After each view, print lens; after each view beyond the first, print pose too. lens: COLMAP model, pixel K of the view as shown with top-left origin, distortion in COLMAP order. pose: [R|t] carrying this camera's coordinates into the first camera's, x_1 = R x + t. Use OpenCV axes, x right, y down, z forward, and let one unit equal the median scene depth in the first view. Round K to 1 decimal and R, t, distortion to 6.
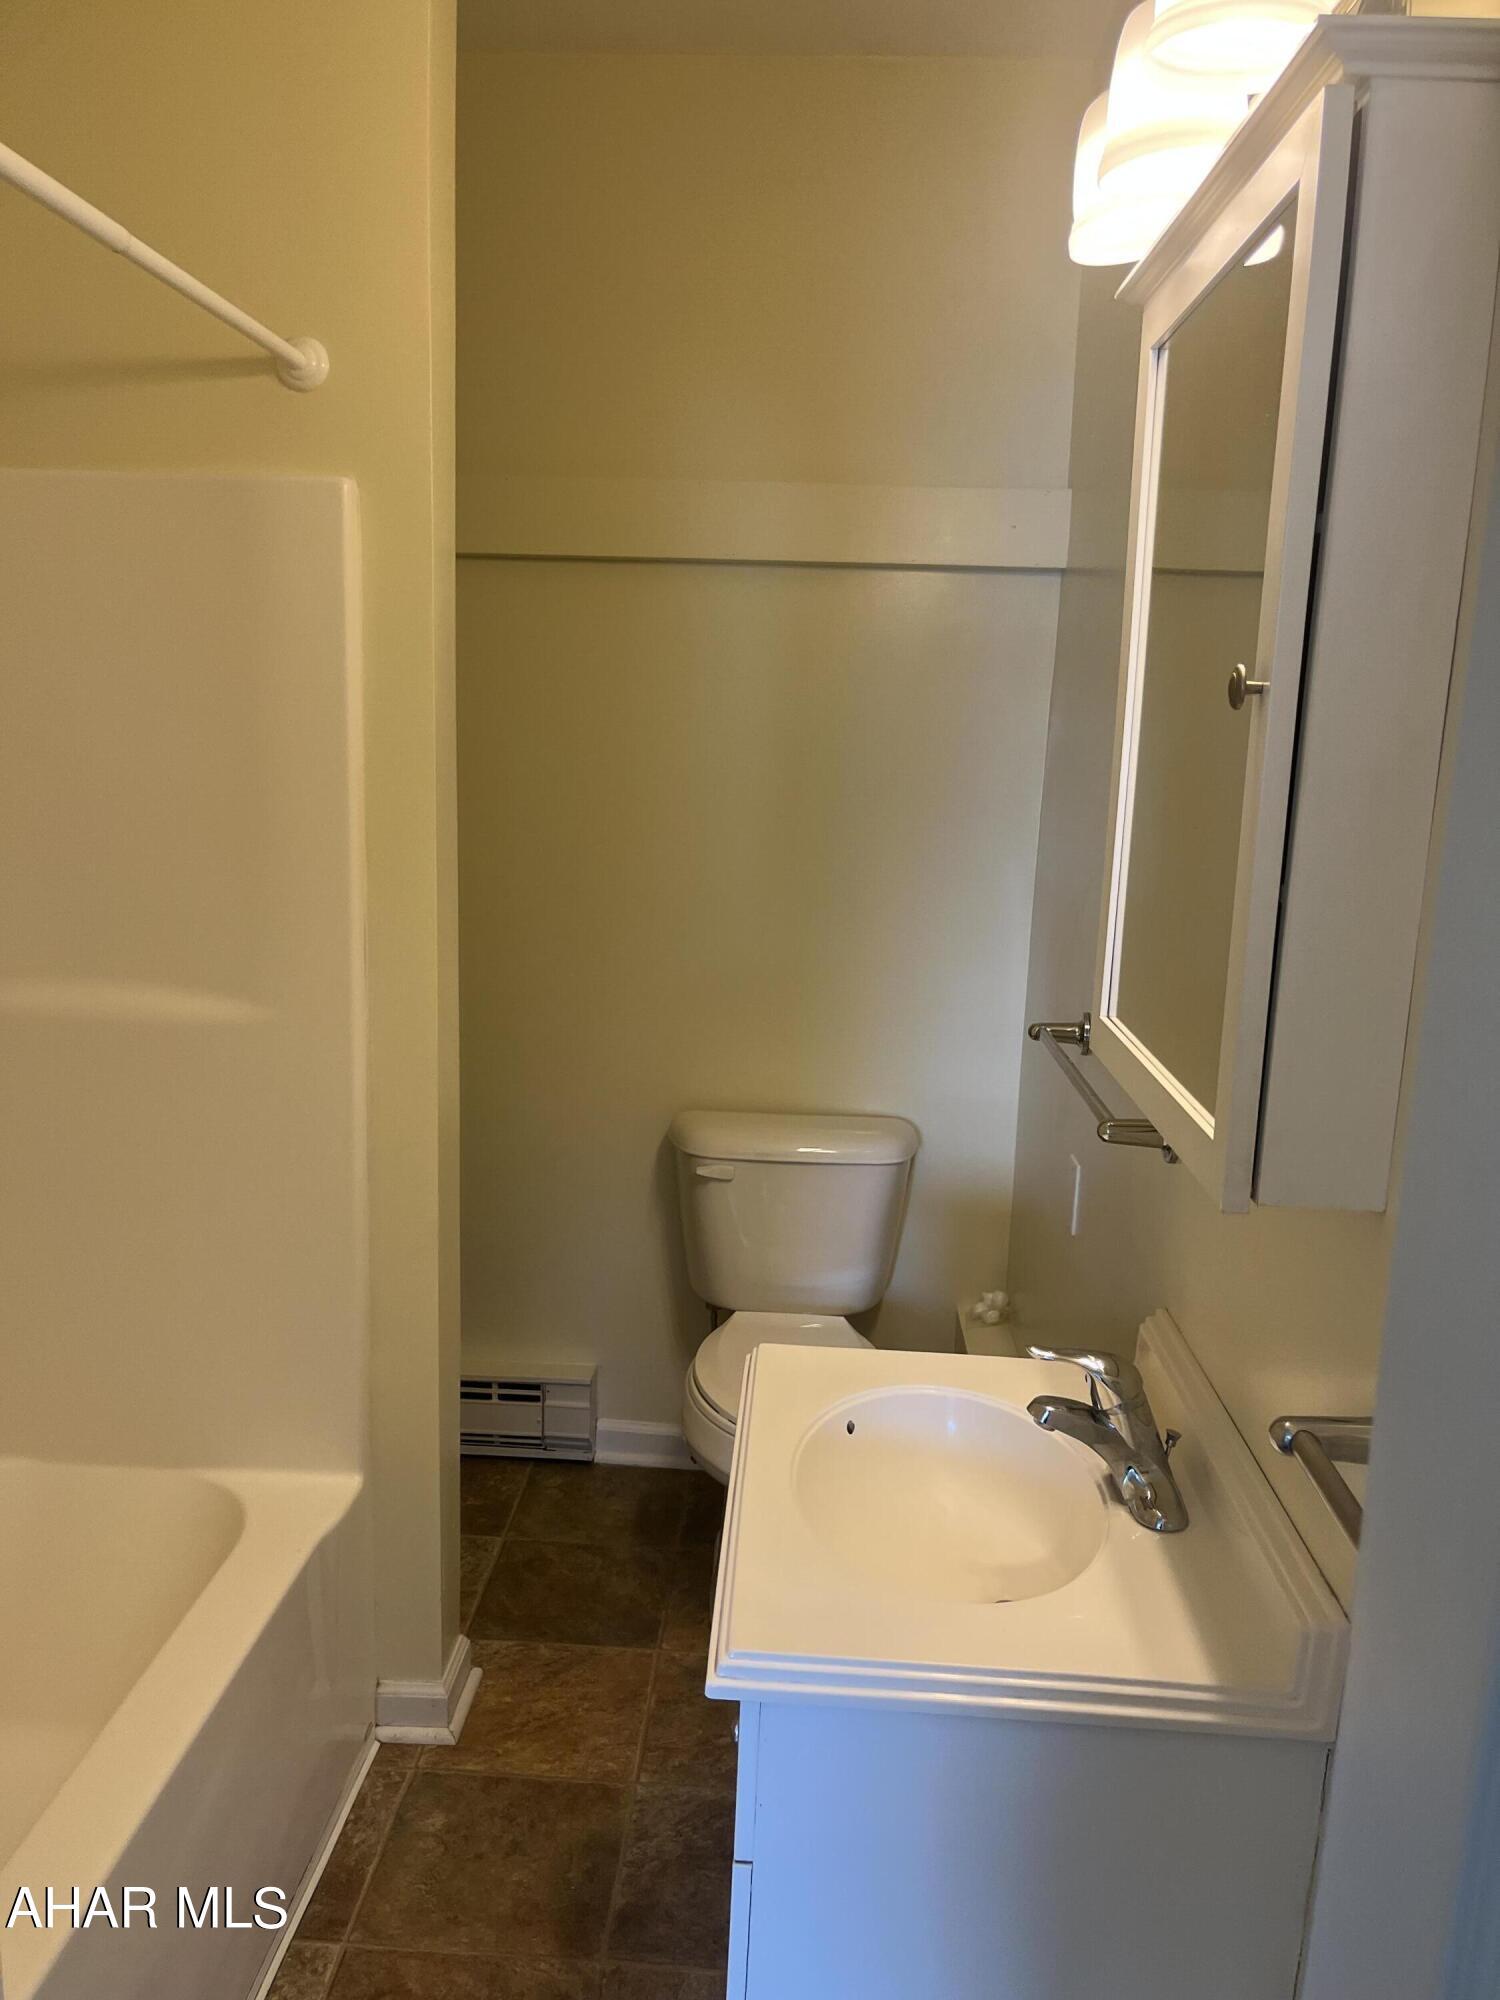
lens RADIAL K [[1513.8, 0, 750.0], [0, 1513.8, 1000.0], [0, 0, 1]] dist [0.065672, -0.094591]
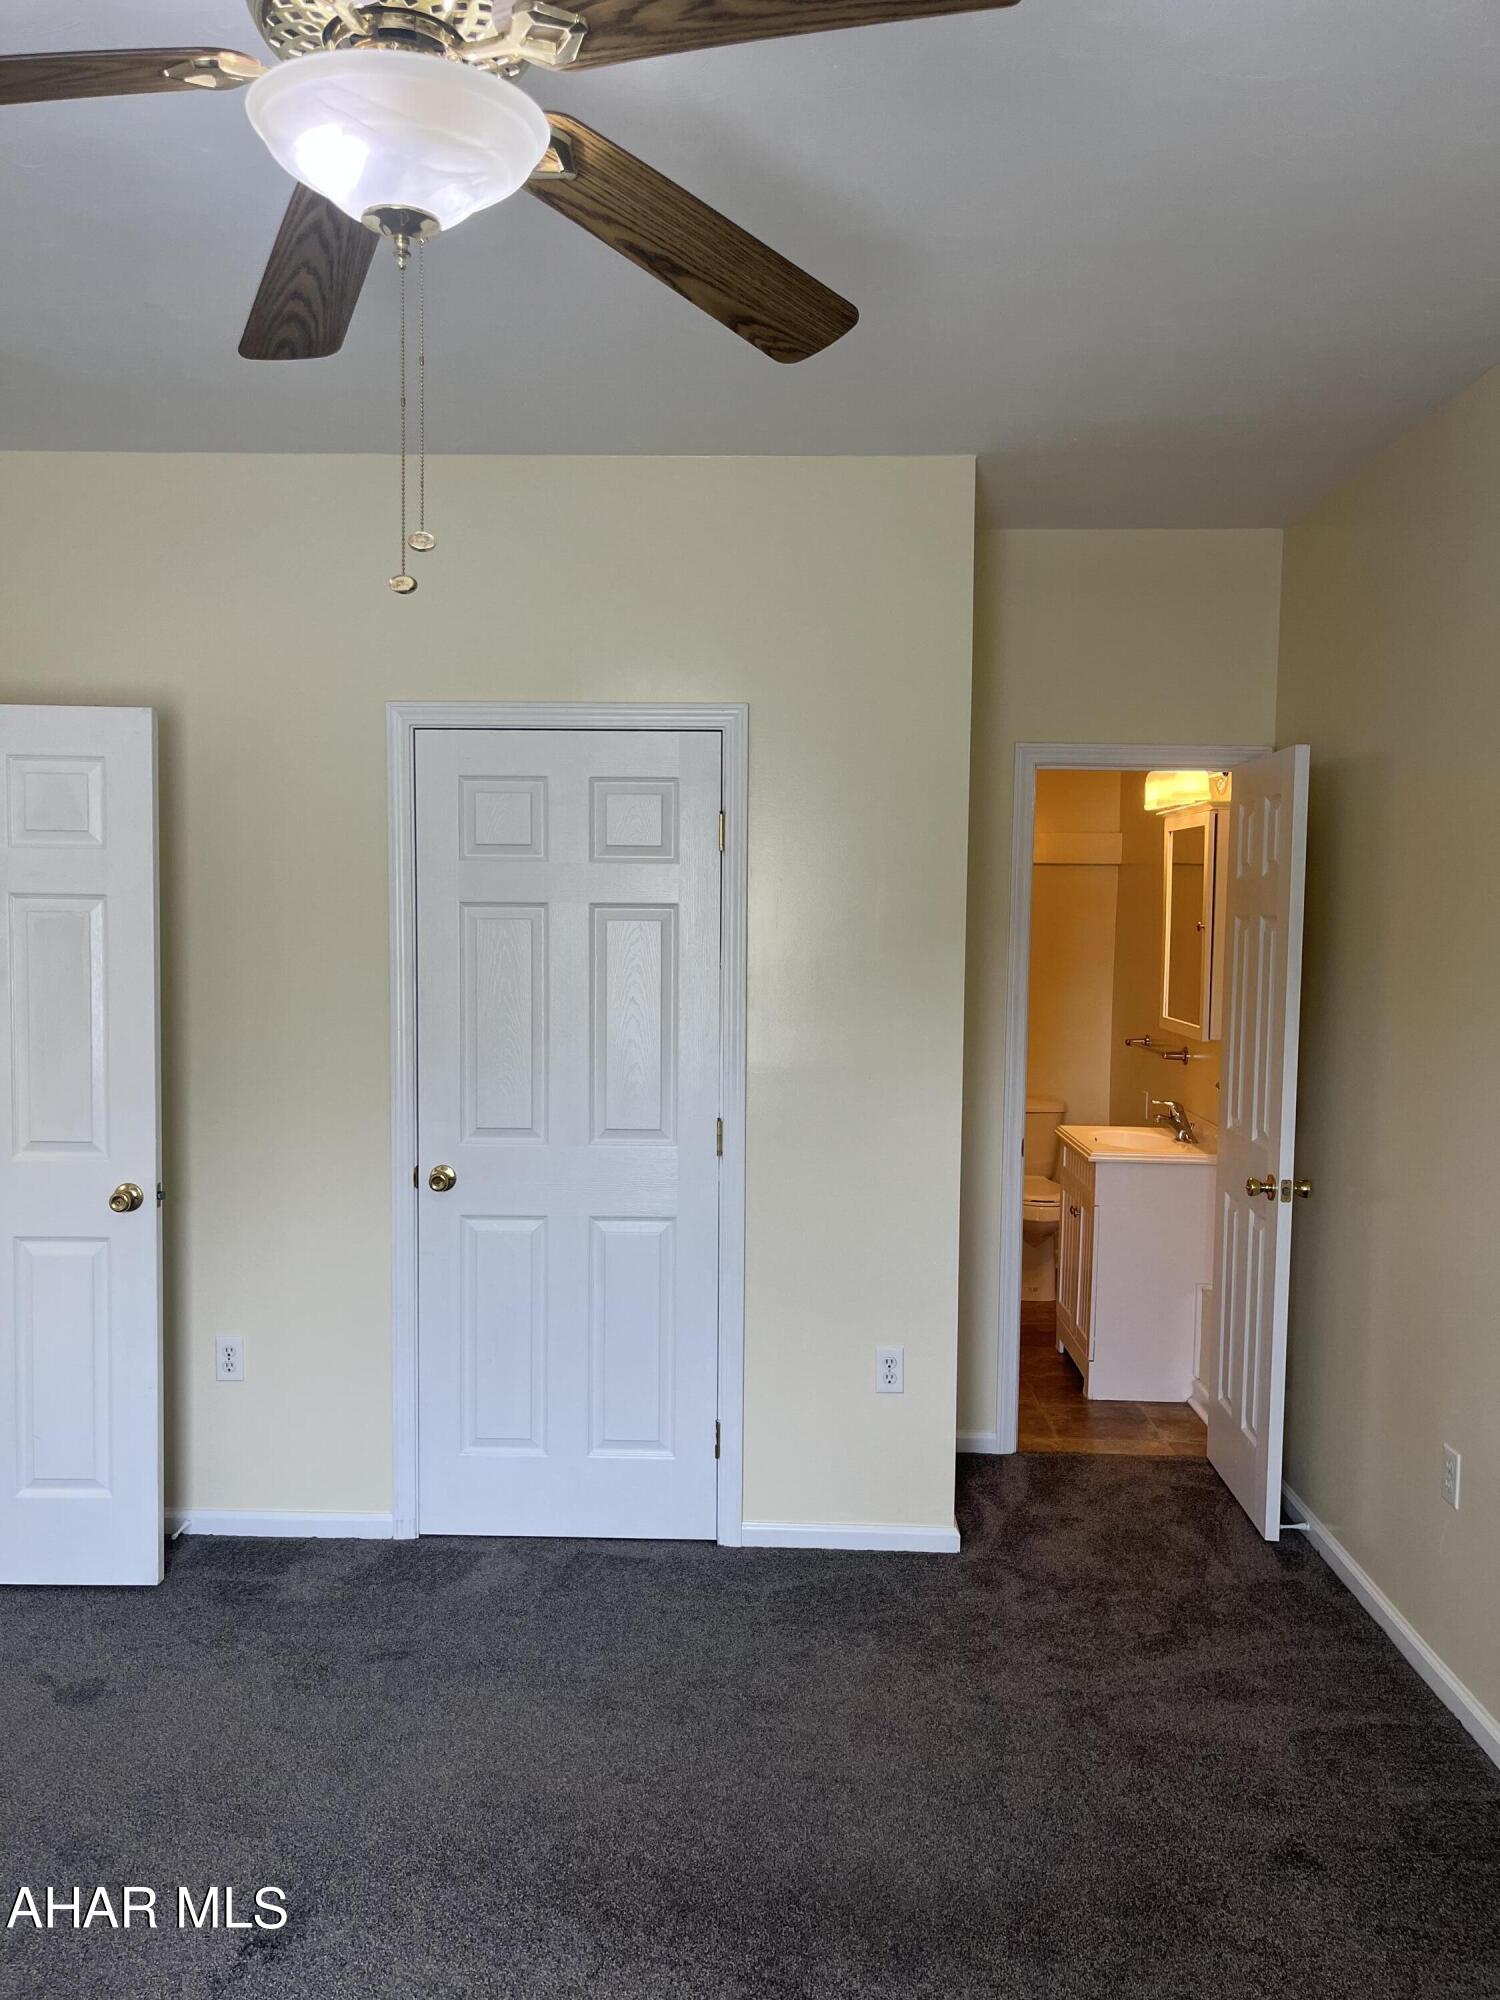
lens RADIAL K [[1513.8, 0, 750.0], [0, 1513.8, 1000.0], [0, 0, 1]] dist [0.065672, -0.094591]
pose [[0.999570, -0.020540, 0.020916, -0.862918], [0.023160, 0.990721, -0.133927, 0.458467], [-0.017971, 0.134353, 0.990771, -2.660131]]
